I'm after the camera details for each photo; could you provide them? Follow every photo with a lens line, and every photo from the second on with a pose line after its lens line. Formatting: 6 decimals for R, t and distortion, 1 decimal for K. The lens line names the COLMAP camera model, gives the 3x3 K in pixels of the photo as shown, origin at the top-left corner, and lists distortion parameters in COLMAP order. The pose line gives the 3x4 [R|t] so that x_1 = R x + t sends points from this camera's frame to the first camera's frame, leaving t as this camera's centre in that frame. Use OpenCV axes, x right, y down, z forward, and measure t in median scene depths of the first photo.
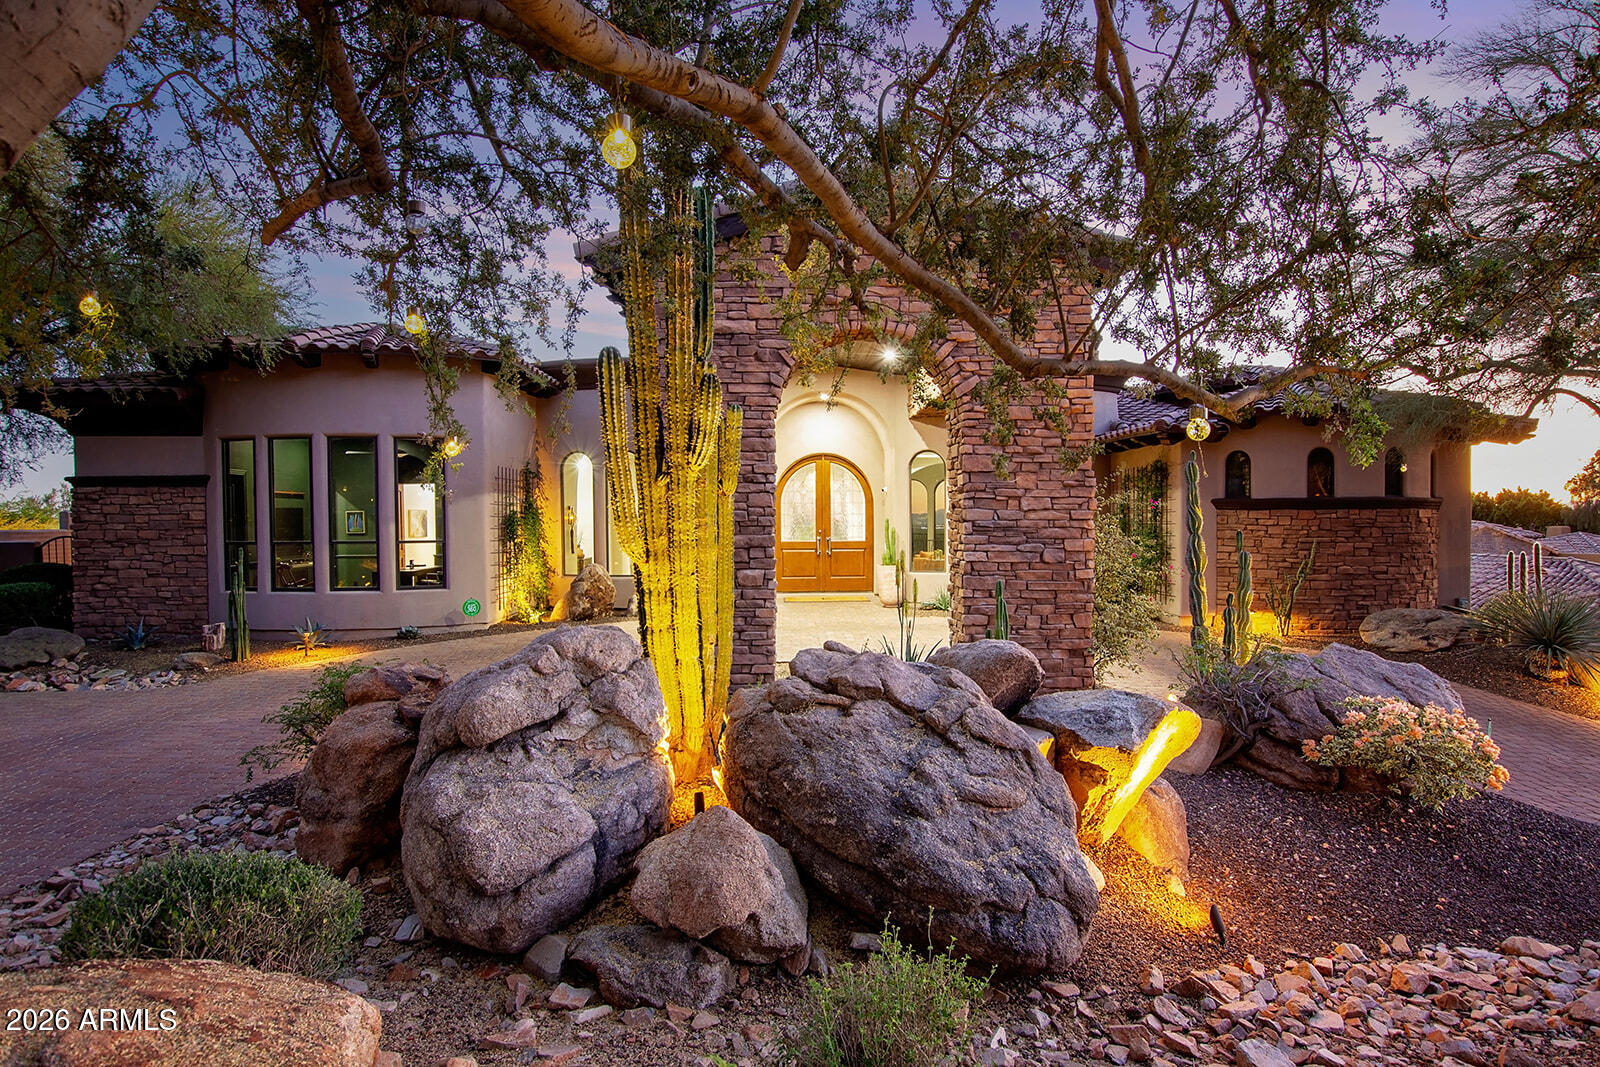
lens RADIAL K [[877.7, 0, 799.6], [0, 877.7, 529.4], [0, 0, 1]] dist [0.005159, 0.000465]
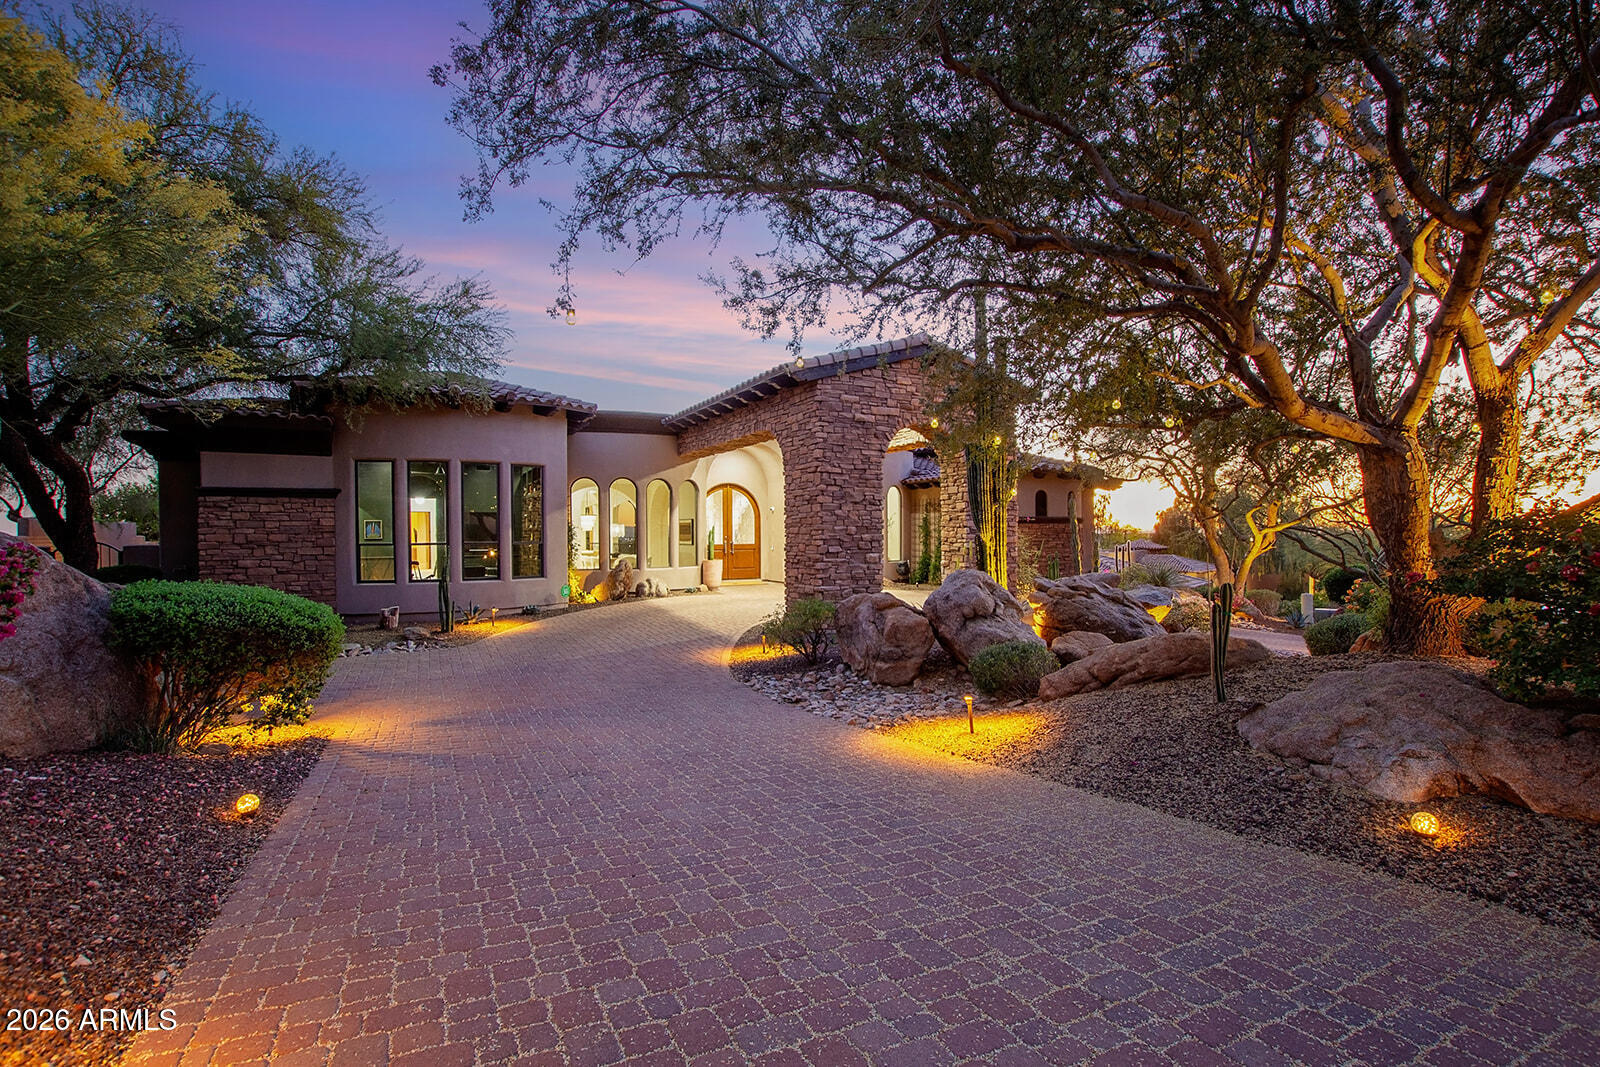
lens RADIAL K [[738.1, 0, 800.7], [0, 738.1, 536.0], [0, 0, 1]] dist [0.000991, -0.000894]
pose [[0.899431, 0.000139, 0.437062, -0.543976], [0.003615, 0.999963, -0.007756, 0.013574], [-0.437047, 0.008556, 0.899398, -0.189141]]
